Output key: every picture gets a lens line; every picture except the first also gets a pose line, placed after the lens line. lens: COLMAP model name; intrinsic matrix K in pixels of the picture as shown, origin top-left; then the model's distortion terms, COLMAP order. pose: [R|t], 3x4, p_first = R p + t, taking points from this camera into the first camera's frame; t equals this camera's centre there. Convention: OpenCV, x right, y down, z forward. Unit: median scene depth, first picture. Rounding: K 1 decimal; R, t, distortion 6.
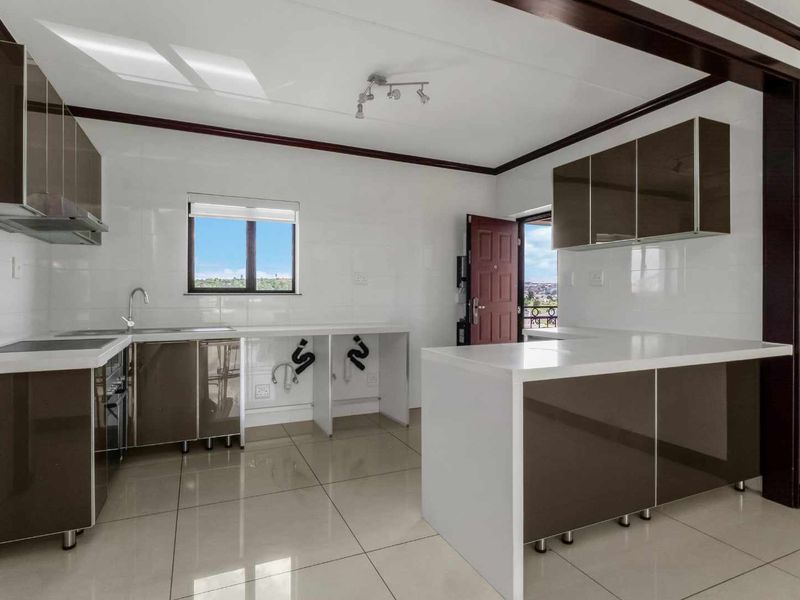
lens RADIAL K [[438.7, 0, 391.8], [0, 438.7, 298.0], [0, 0, 1]] dist [0.001613, -0.000187]
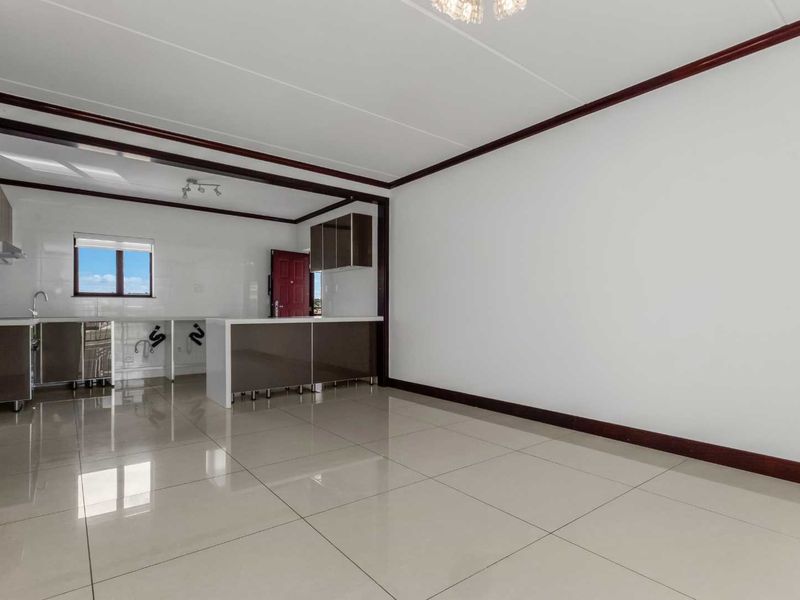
lens RADIAL K [[425.4, 0, 403.8], [0, 425.4, 314.6], [0, 0, 1]] dist [-0.000988, -0.001985]
pose [[0.968140, -0.005959, 0.250340, 0.282996], [0.005310, 0.999981, 0.003267, 0.054981], [-0.250354, -0.001833, 0.968153, -0.731321]]
